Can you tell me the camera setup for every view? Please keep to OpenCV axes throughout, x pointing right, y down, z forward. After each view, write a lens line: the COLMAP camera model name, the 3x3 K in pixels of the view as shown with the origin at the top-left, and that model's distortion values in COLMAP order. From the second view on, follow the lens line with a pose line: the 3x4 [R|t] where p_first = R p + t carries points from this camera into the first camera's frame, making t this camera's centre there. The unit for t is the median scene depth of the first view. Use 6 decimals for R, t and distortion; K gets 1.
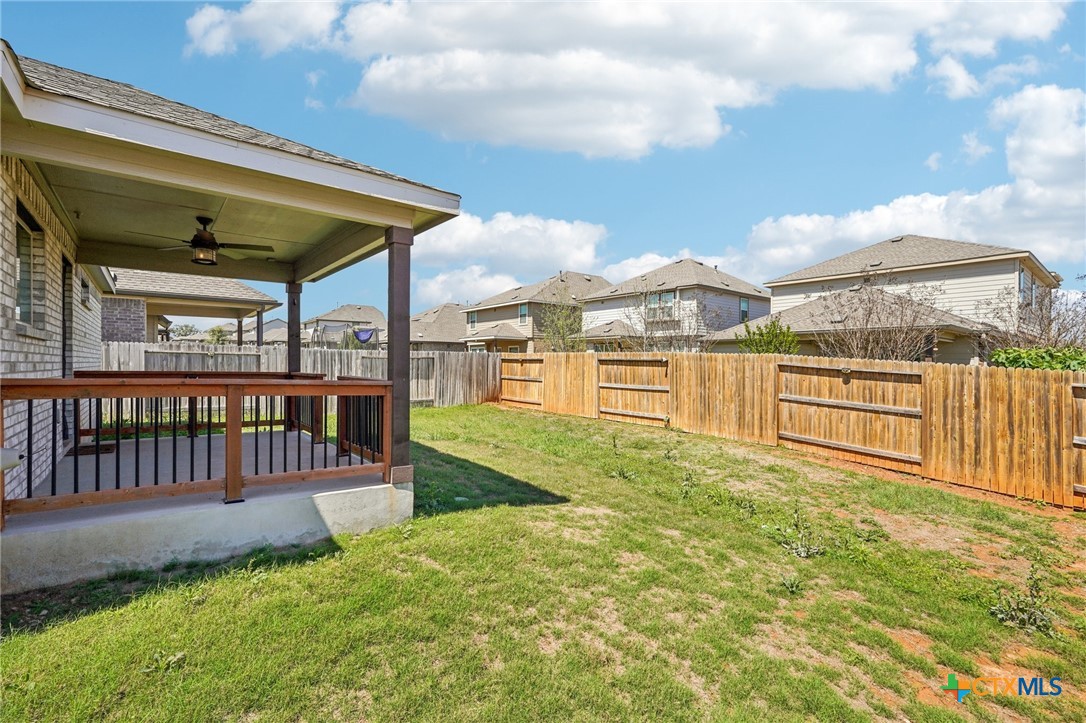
lens RADIAL K [[485.5, 0, 543.0], [0, 485.5, 361.5], [0, 0, 1]] dist [-0.011597, 0.000098]
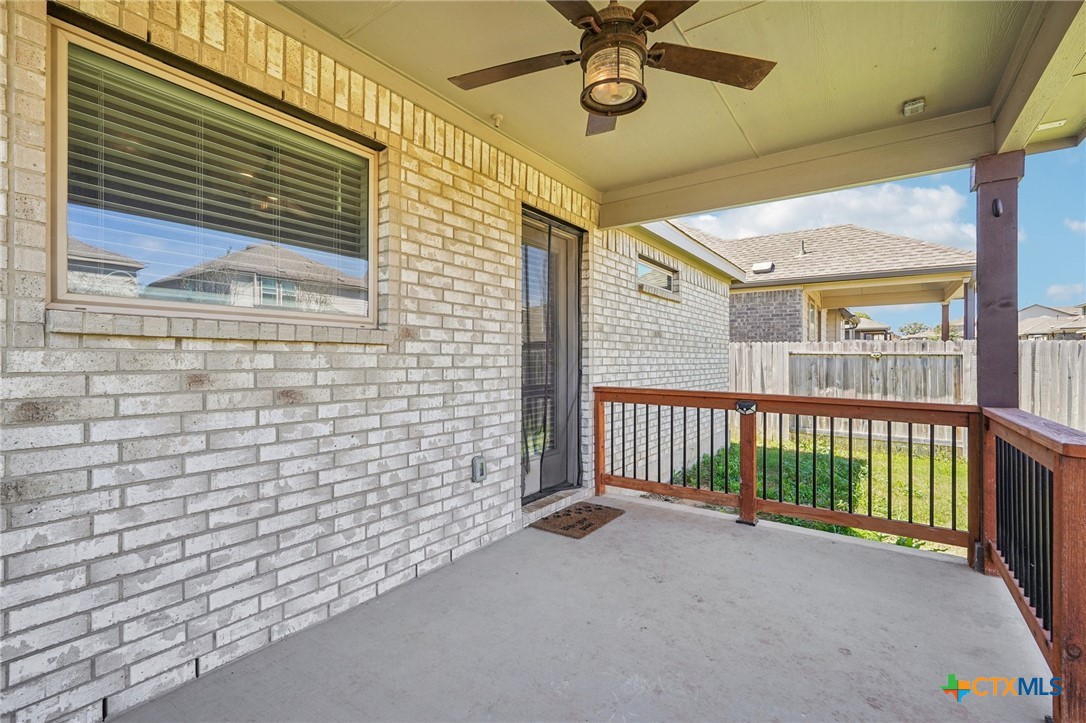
lens RADIAL K [[485.0, 0, 540.9], [0, 485.0, 361.1], [0, 0, 1]] dist [-0.021876, 0.011676]
pose [[0.265339, -0.001212, -0.964155, -0.176686], [0.003174, 0.999995, -0.000383, -0.008628], [0.964150, -0.002959, 0.265341, 0.391145]]
